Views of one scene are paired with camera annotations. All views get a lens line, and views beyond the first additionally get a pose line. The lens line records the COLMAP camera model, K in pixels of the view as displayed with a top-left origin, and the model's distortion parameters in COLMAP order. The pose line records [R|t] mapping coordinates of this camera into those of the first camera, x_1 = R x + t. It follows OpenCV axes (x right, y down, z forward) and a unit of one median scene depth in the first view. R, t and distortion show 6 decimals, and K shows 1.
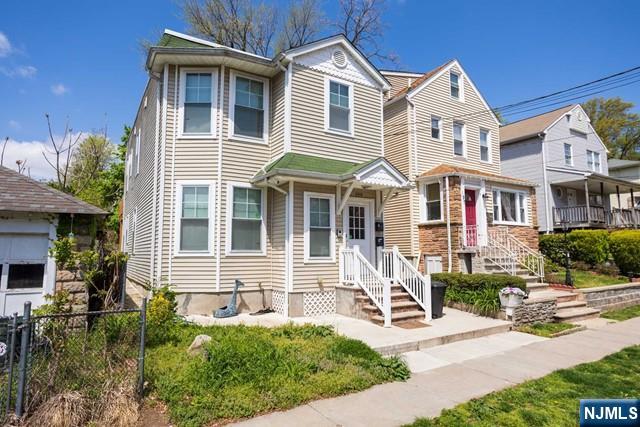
lens RADIAL K [[389.8, 0, 319.7], [0, 389.8, 215.6], [0, 0, 1]] dist [-0.026912, 0.004622]
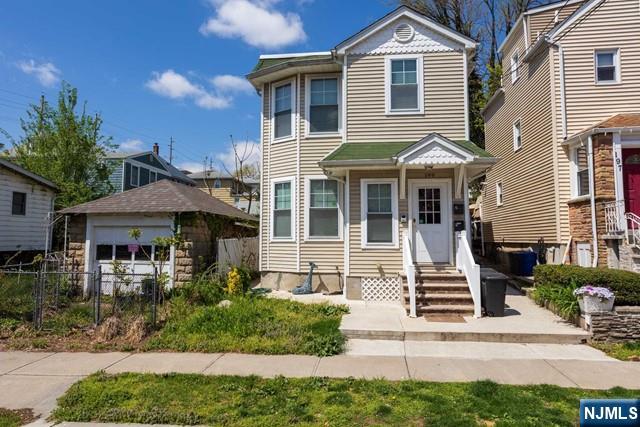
lens RADIAL K [[434.8, 0, 319.2], [0, 434.8, 208.9], [0, 0, 1]] dist [-0.018495, 0.008575]
pose [[0.766312, -0.043241, -0.641011, 0.594261], [0.059487, 0.998222, 0.003778, 0.006055], [0.639708, -0.041027, 0.767522, 0.049028]]
